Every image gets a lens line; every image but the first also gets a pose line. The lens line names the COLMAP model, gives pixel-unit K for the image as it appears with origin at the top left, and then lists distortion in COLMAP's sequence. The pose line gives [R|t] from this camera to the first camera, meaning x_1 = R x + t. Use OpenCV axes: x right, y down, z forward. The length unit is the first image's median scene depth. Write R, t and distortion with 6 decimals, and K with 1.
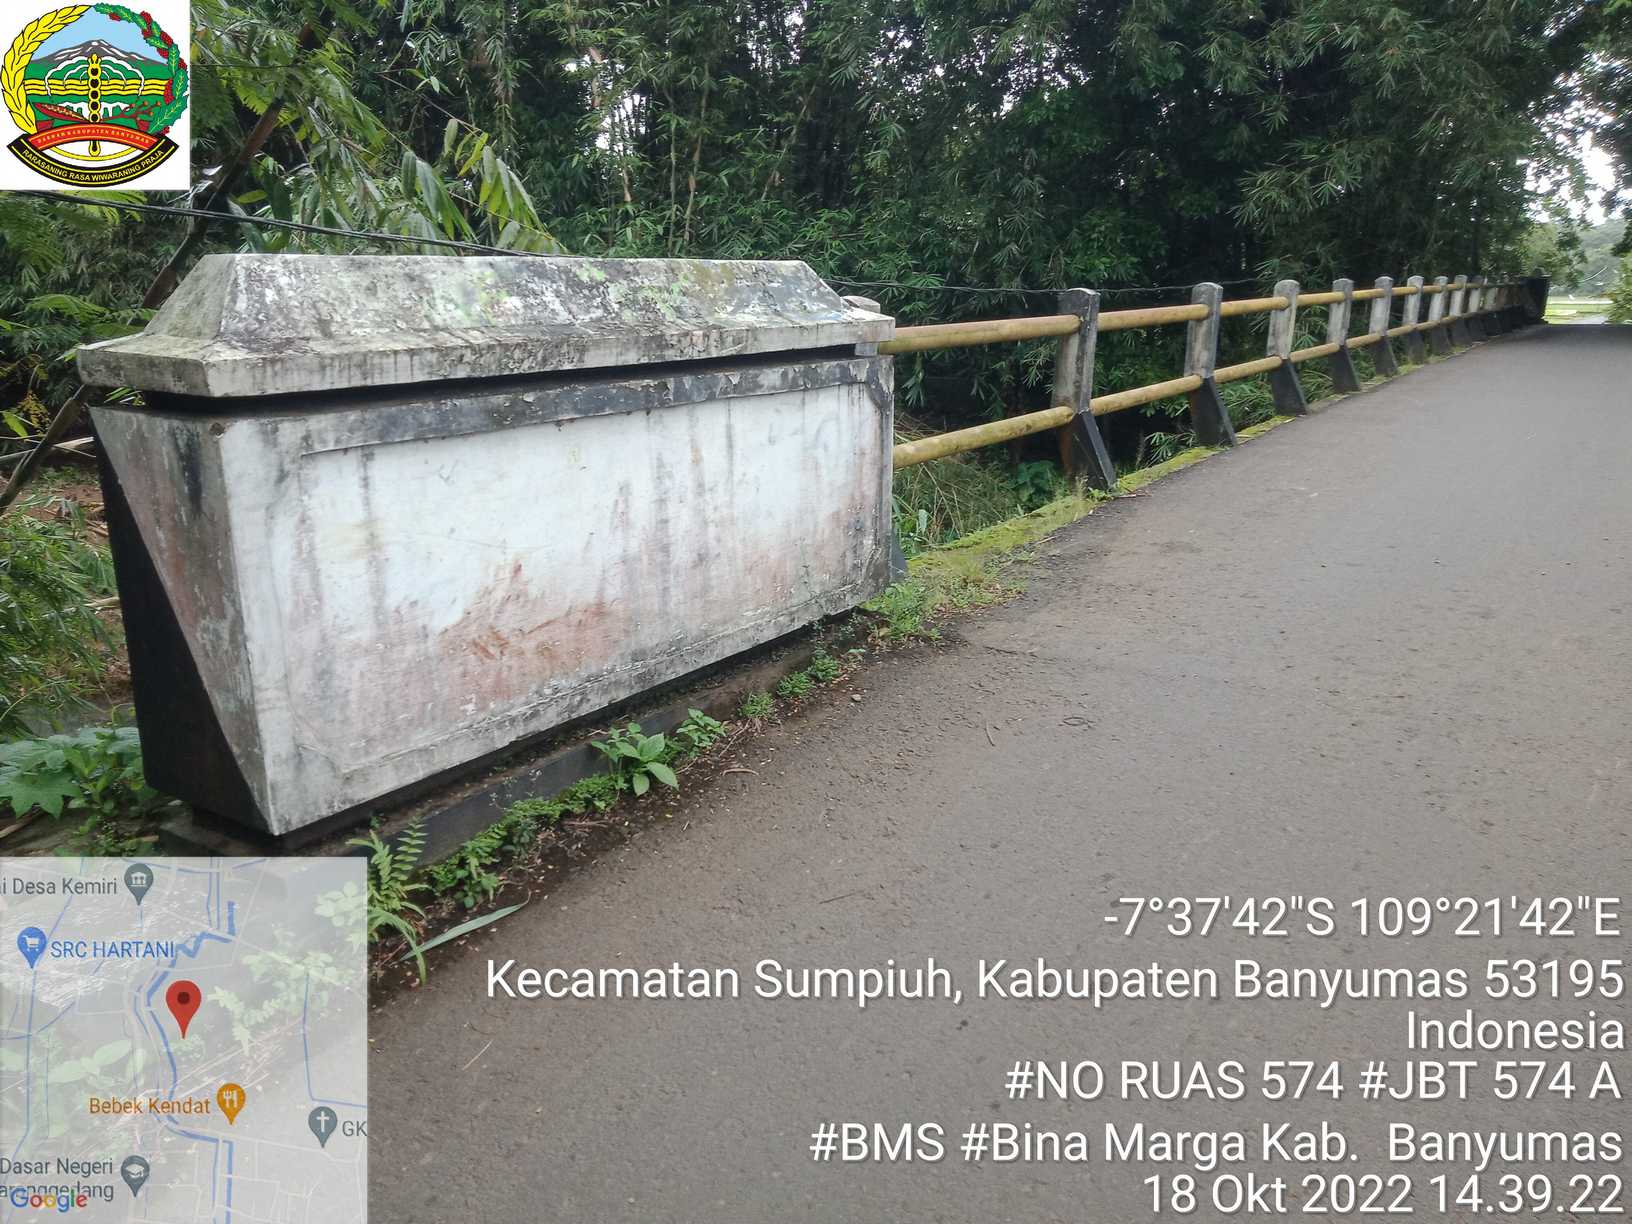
lens RADIAL K [[1220.5, 0, 816.9], [0, 1220.5, 608.1], [0, 0, 1]] dist [0.020211, -0.003234]
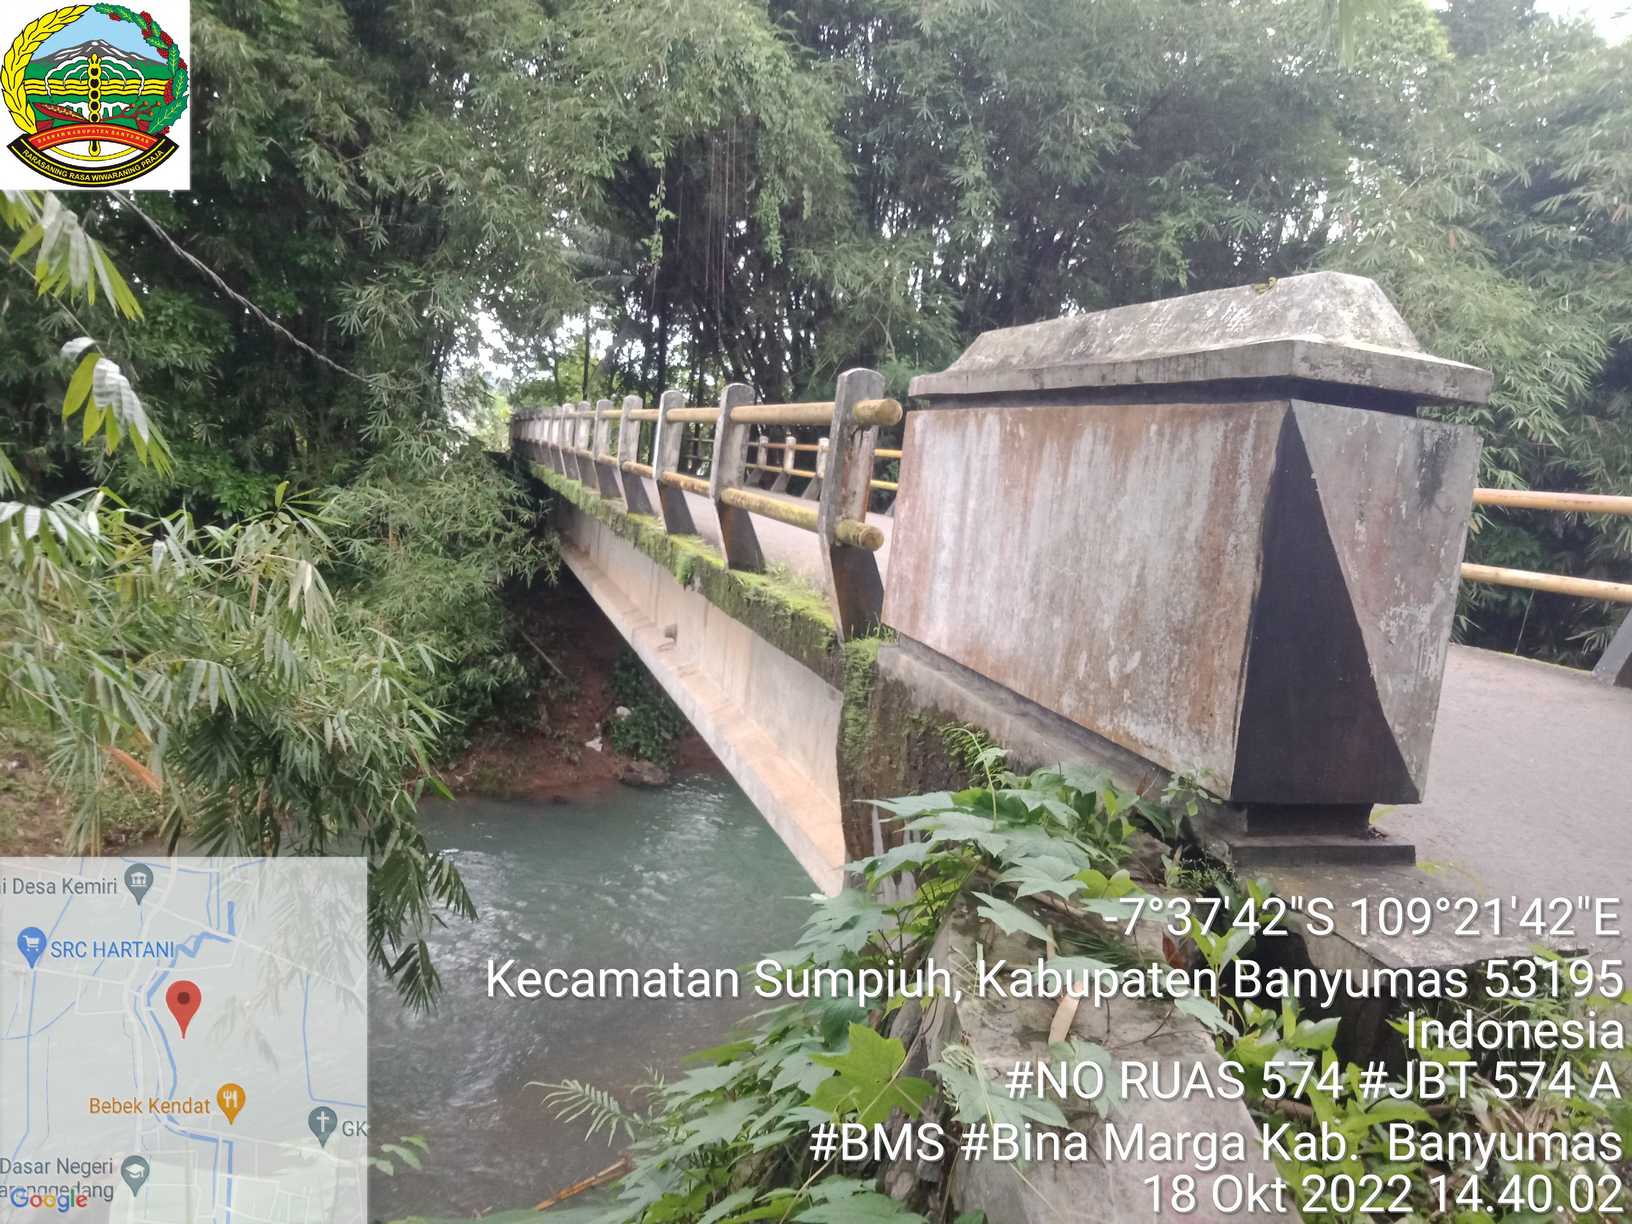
lens RADIAL K [[1253.3, 0, 819.1], [0, 1253.3, 592.2], [0, 0, 1]] dist [0.006608, -0.000351]
pose [[0.640421, -0.002920, 0.768019, -0.193375], [0.089333, 0.993488, -0.070714, 0.003414], [-0.762811, 0.113896, 0.636511, 0.079941]]
